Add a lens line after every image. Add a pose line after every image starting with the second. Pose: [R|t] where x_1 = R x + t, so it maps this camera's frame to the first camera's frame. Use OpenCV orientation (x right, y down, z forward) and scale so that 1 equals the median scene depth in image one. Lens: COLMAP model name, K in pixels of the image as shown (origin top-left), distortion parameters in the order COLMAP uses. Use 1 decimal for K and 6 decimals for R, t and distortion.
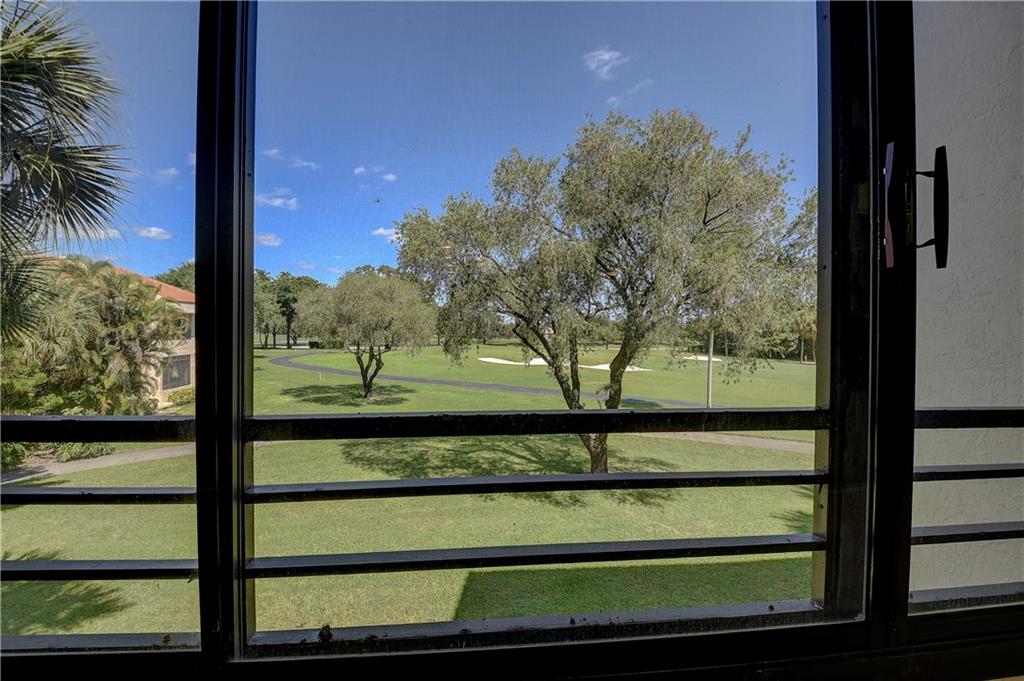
lens RADIAL K [[449.5, 0, 507.0], [0, 449.5, 328.5], [0, 0, 1]] dist [0.001312, -0.012807]
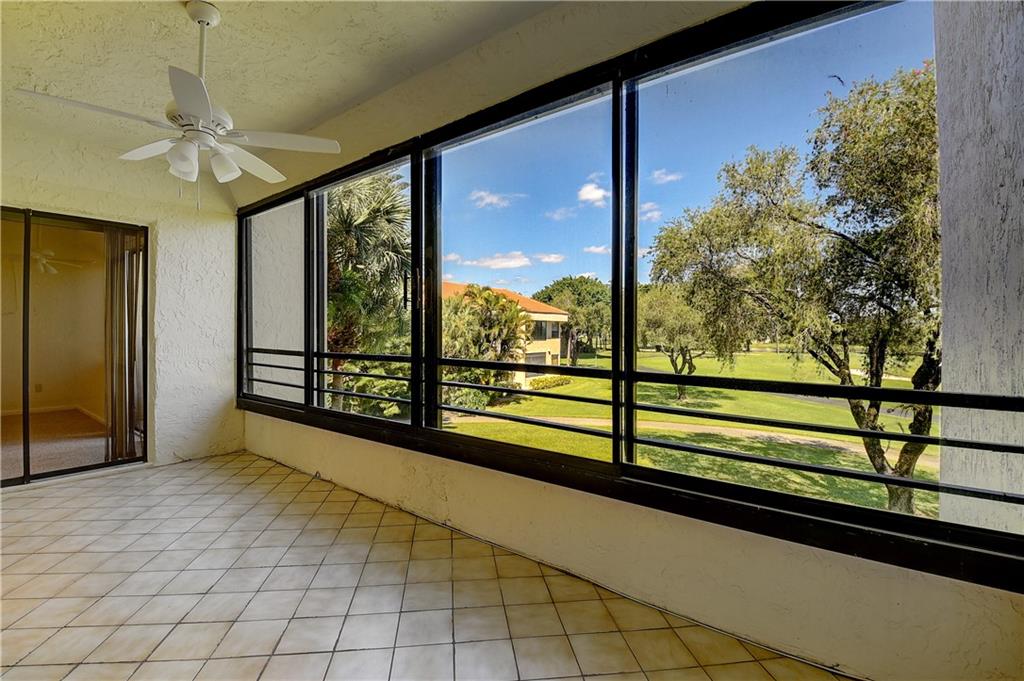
lens RADIAL K [[453.2, 0, 506.8], [0, 453.2, 329.8], [0, 0, 1]] dist [0.016412, -0.024869]
pose [[0.718634, -0.005291, -0.695369, 0.252725], [0.000264, 0.999973, -0.007336, 0.004677], [0.695389, 0.005088, 0.718616, -0.046950]]
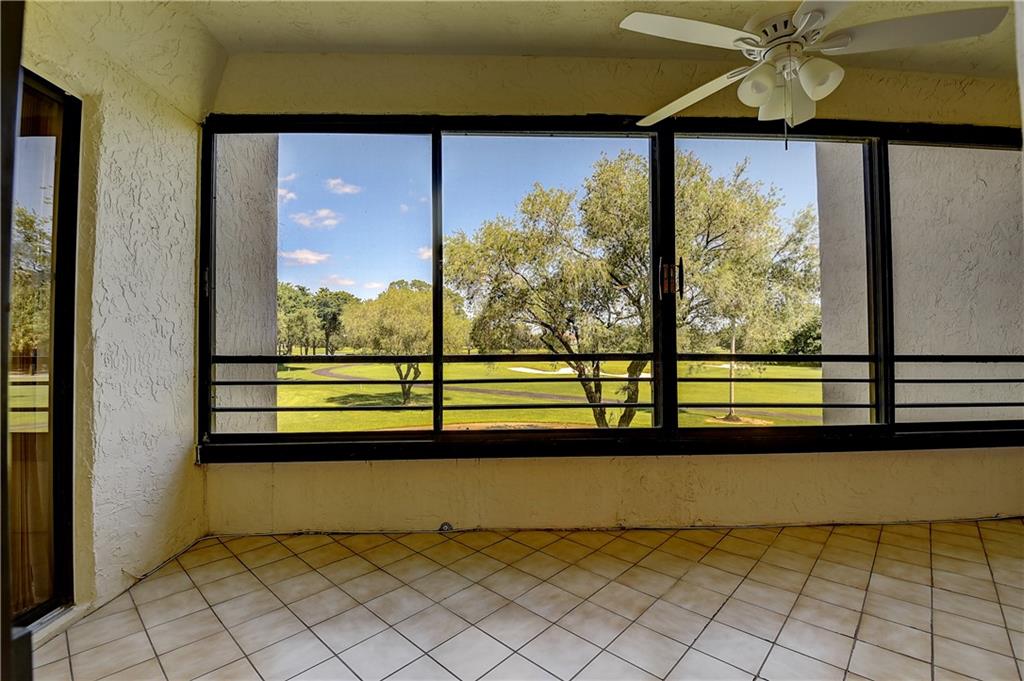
lens RADIAL K [[449.5, 0, 507.0], [0, 449.5, 328.5], [0, 0, 1]] dist [0.001312, -0.012807]
pose [[0.997816, -0.007656, -0.065615, 0.004411], [0.005799, 0.999578, -0.028449, 0.010395], [0.065805, 0.028006, 0.997439, -0.127515]]
